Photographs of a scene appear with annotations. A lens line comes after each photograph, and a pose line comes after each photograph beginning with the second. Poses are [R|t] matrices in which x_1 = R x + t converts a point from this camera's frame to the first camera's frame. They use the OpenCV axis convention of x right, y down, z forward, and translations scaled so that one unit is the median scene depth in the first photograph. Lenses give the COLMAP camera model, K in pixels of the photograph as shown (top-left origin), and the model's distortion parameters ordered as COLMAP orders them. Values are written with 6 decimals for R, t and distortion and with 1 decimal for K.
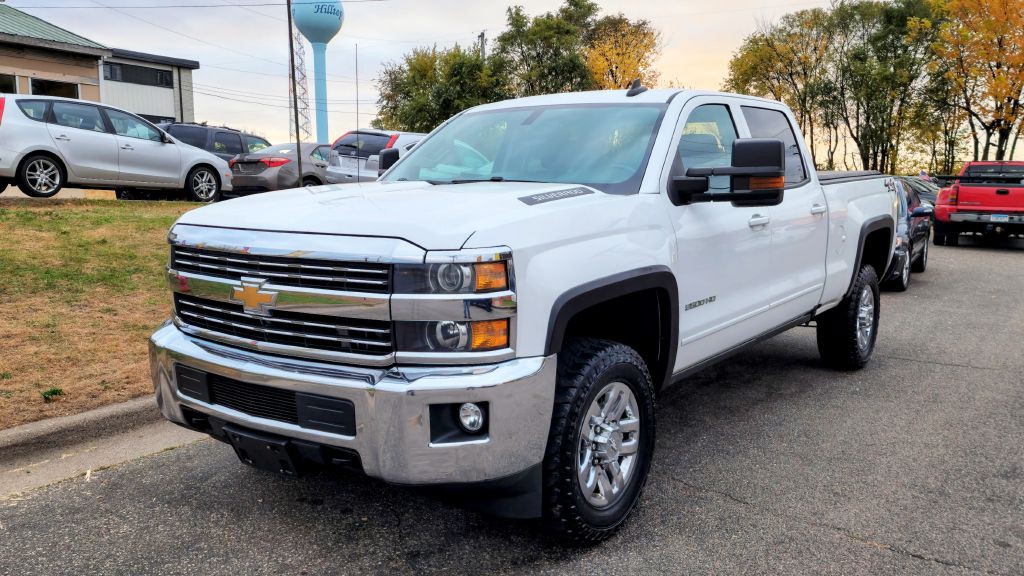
lens RADIAL K [[879.1, 0, 512.2], [0, 879.1, 315.2], [0, 0, 1]] dist [0.063458, -0.012531]
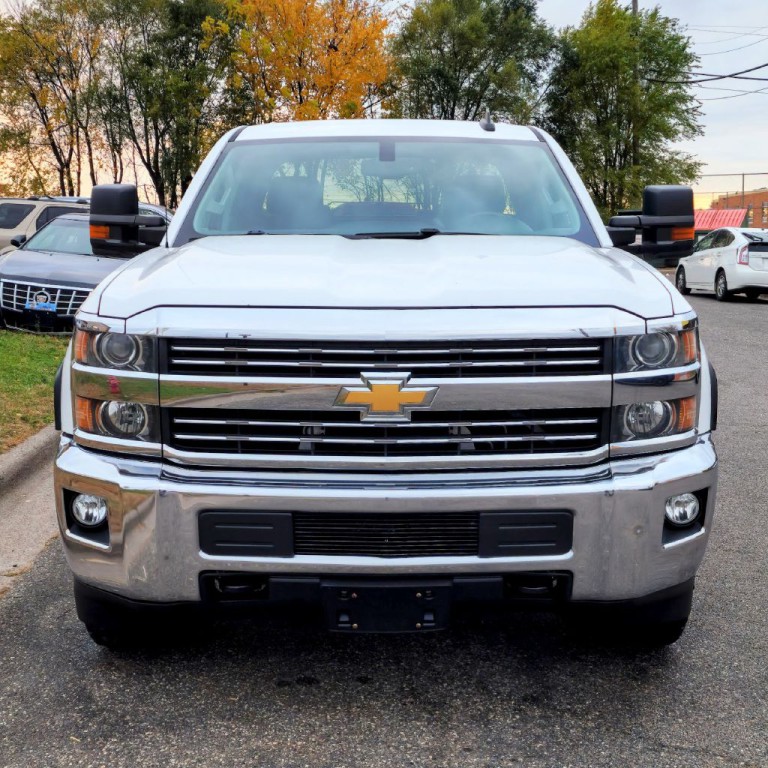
lens RADIAL K [[1205.0, 0, 405.4], [0, 1205.0, 408.5], [0, 0, 1]] dist [0.228730, -0.666542]
pose [[0.790803, -0.098058, 0.604166, -0.587323], [0.095095, 0.994781, 0.036985, -0.031348], [-0.604639, 0.028205, 0.796000, 0.120715]]
